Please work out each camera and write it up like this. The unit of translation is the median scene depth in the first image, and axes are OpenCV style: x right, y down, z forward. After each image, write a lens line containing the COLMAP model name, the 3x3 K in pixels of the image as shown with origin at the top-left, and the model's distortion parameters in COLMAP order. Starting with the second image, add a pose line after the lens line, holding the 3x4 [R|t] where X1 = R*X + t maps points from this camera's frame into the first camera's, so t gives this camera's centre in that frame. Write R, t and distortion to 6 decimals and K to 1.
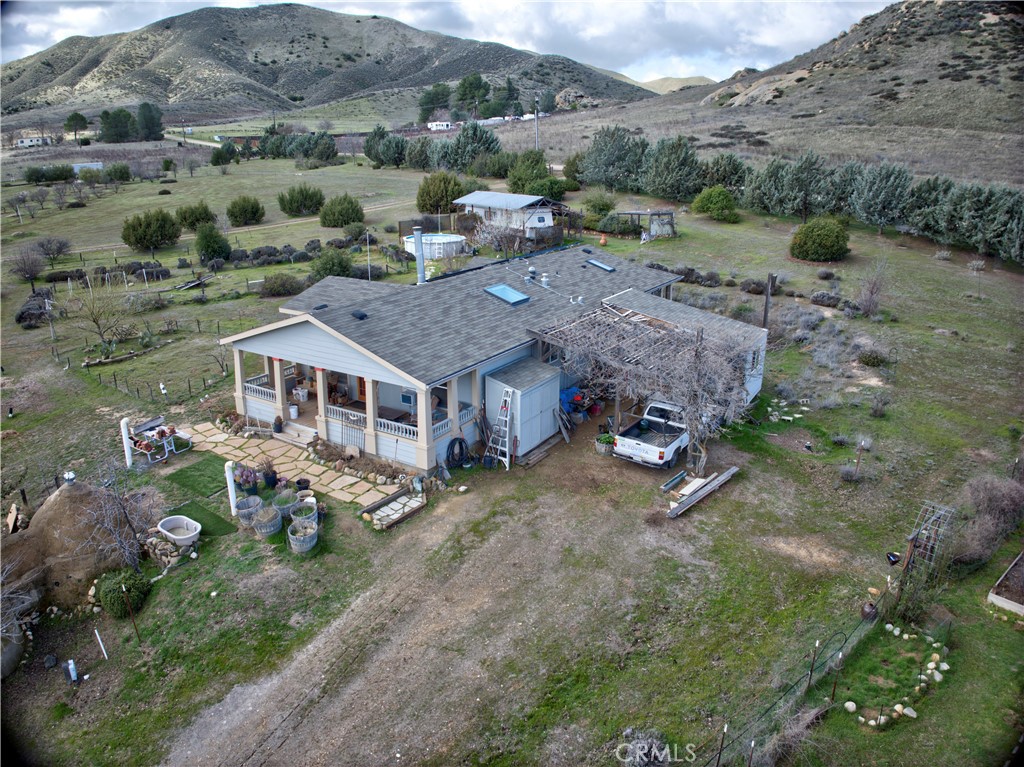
lens RADIAL K [[720.3, 0, 516.1], [0, 720.3, 371.6], [0, 0, 1]] dist [-0.100378, -0.023888]
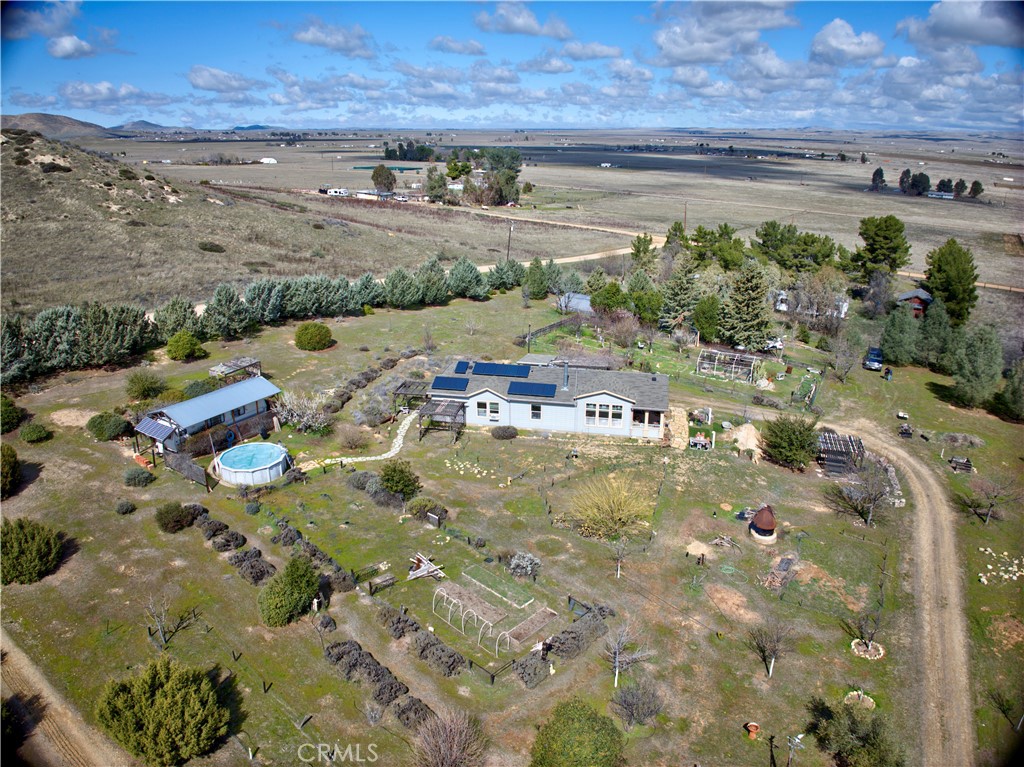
lens RADIAL K [[720.3, 0, 516.1], [0, 720.3, 371.6], [0, 0, 1]] dist [-0.100378, -0.023888]
pose [[-0.359676, -0.307982, 0.880784, -0.514548], [0.274872, 0.867095, 0.415442, -0.288549], [-0.891672, 0.391527, -0.227218, 0.430811]]
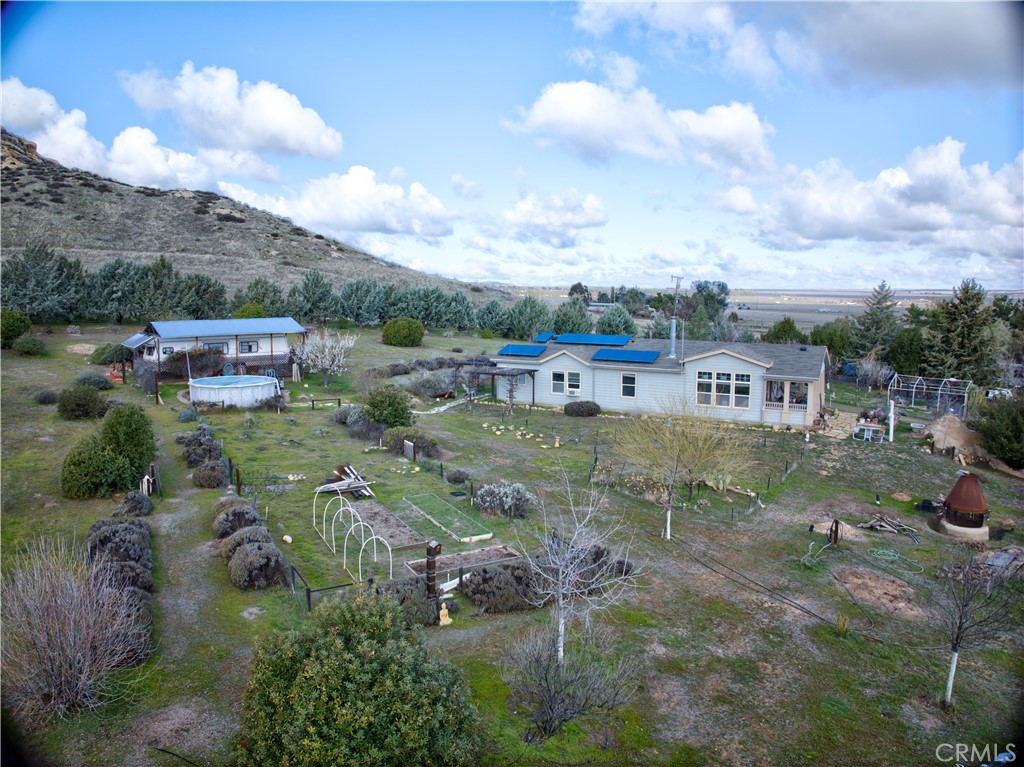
lens RADIAL K [[720.3, 0, 516.1], [0, 720.3, 371.6], [0, 0, 1]] dist [-0.100378, -0.023888]
pose [[-0.069909, -0.123053, 0.989935, -0.429392], [0.293784, 0.945812, 0.138315, -0.106097], [-0.953312, 0.300497, -0.029970, 0.371880]]
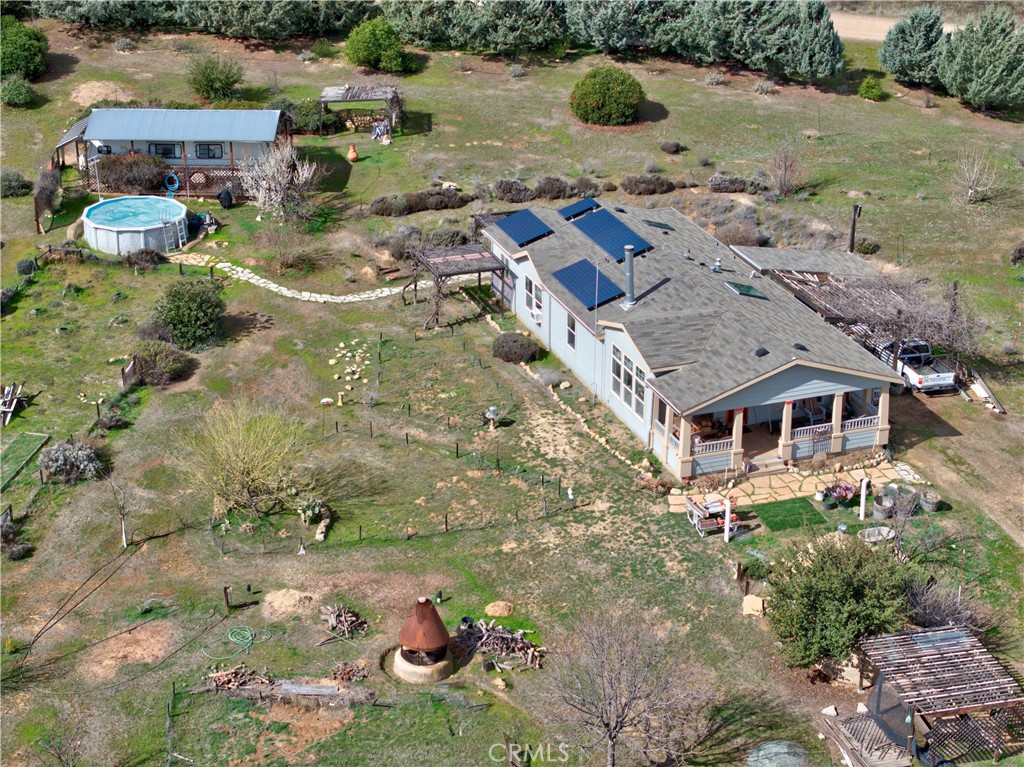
lens RADIAL K [[2054.2, 0, 512.0], [0, 2054.2, 383.5], [0, 0, 1]] dist [-0.234105, 1.276202]
pose [[0.613987, -0.316741, 0.722977, -0.598220], [0.232906, 0.947871, 0.217474, -0.174545], [-0.754172, 0.034859, 0.655751, -0.172299]]
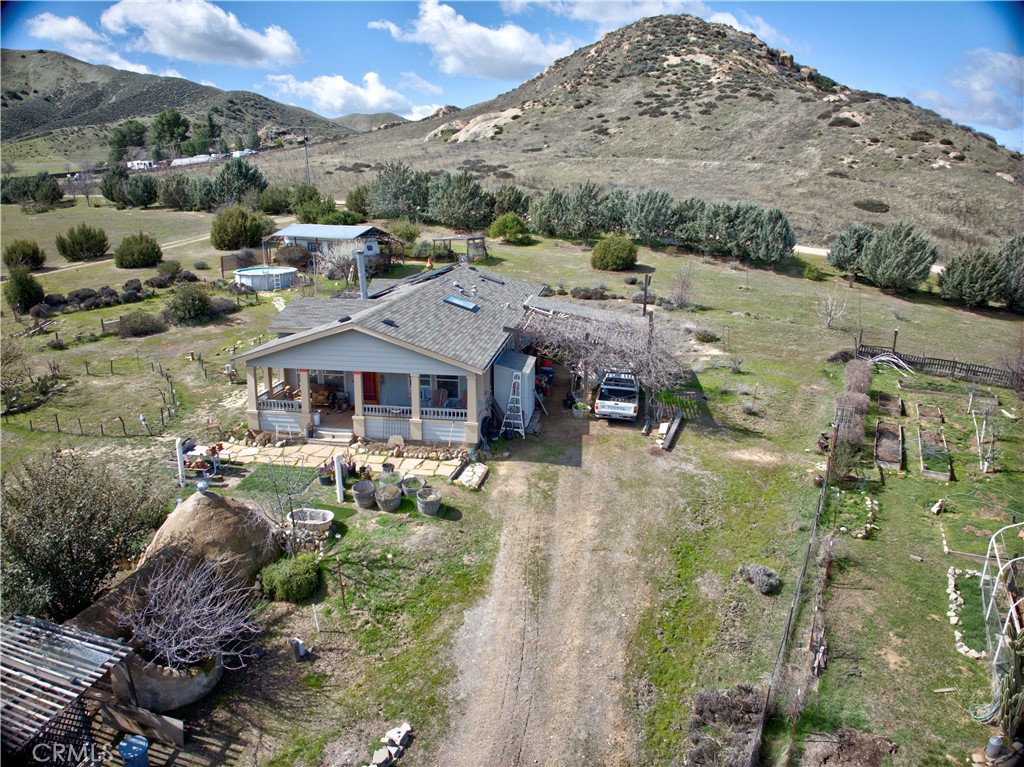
lens RADIAL K [[720.3, 0, 516.1], [0, 720.3, 371.6], [0, 0, 1]] dist [-0.100378, -0.023888]
pose [[0.915563, -0.100593, 0.389390, -0.097912], [0.118485, 0.992709, -0.022139, 0.009907], [-0.384324, 0.066407, 0.920807, -0.026056]]
